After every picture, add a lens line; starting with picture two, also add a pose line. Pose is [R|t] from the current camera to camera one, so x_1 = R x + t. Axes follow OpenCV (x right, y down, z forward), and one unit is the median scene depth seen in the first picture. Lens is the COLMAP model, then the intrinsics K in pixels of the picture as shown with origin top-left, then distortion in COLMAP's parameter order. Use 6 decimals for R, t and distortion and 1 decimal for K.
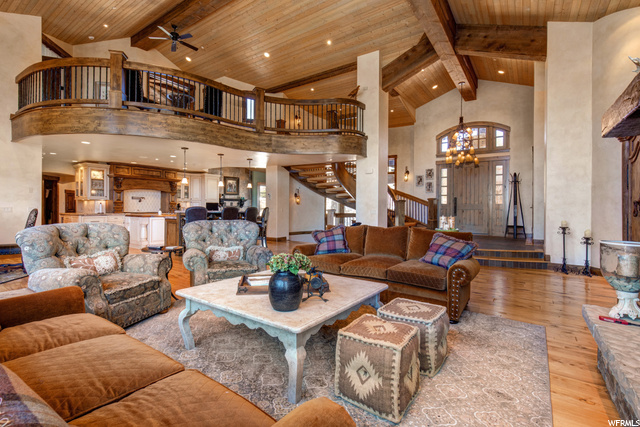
lens RADIAL K [[303.3, 0, 320.7], [0, 303.3, 205.0], [0, 0, 1]] dist [0.000499, -0.000041]
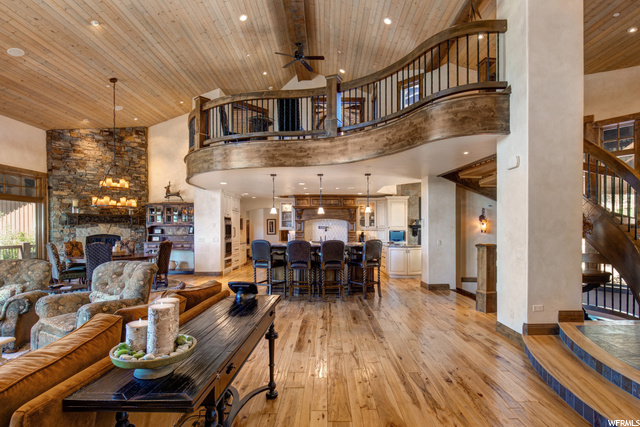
lens RADIAL K [[329.1, 0, 322.1], [0, 329.1, 230.5], [0, 0, 1]] dist [0.004114, 0.000519]
pose [[0.571362, -0.008805, -0.820651, 0.330437], [0.012379, 0.999921, -0.002109, -0.011726], [0.820604, -0.008954, 0.571426, 0.405592]]
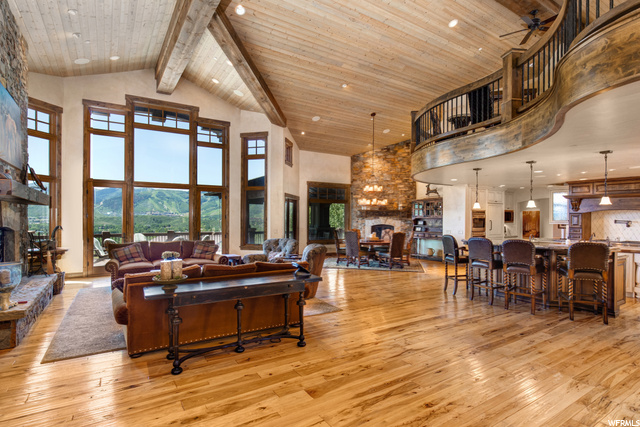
lens RADIAL K [[323.3, 0, 345.1], [0, 323.3, 216.9], [0, 0, 1]] dist [0.000936, -0.000169]
pose [[-0.357977, -0.012580, -0.933646, 0.428055], [-0.007725, 0.999915, -0.010511, -0.024490], [0.933699, 0.003450, -0.358043, 0.727045]]
